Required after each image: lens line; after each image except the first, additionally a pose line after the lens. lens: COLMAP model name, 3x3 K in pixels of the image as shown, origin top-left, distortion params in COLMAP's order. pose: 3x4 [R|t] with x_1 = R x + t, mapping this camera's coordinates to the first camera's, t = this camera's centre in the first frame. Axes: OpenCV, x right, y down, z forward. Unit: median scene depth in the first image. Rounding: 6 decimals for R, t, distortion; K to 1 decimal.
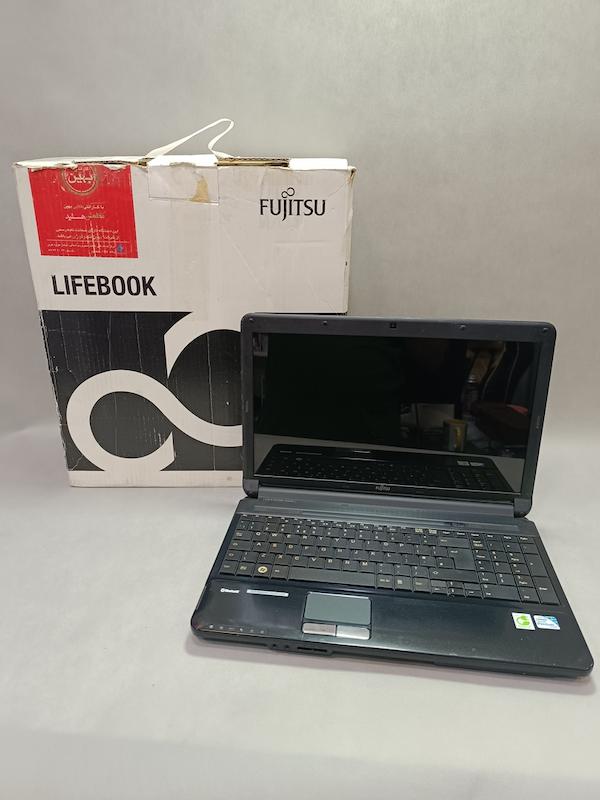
lens RADIAL K [[560.1, 0, 292.8], [0, 560.1, 394.5], [0, 0, 1]] dist [0.027120, -0.050696]
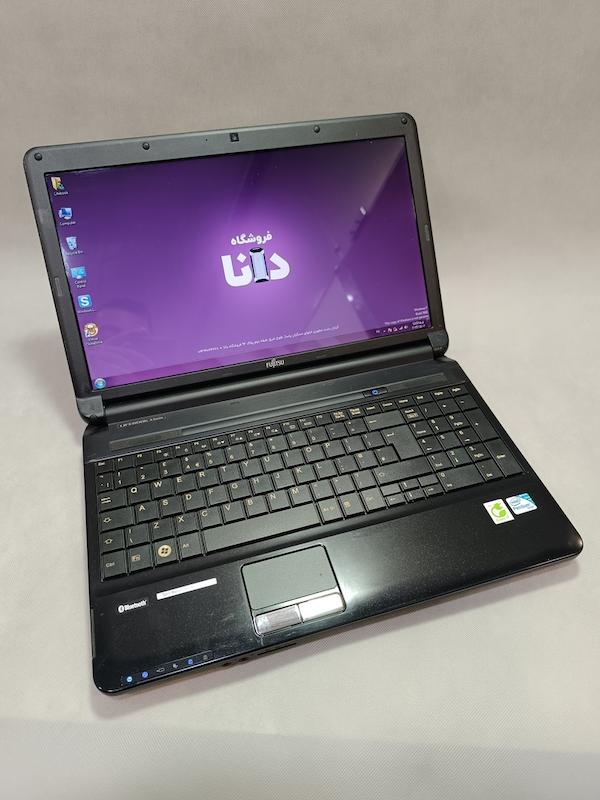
lens RADIAL K [[560.1, 0, 295.3], [0, 560.1, 386.5], [0, 0, 1]] dist [0.027120, -0.050696]
pose [[0.907392, -0.289151, 0.305009, -0.055869], [0.138305, 0.890734, 0.432972, -0.137928], [-0.396876, -0.350691, 0.848237, 0.384462]]
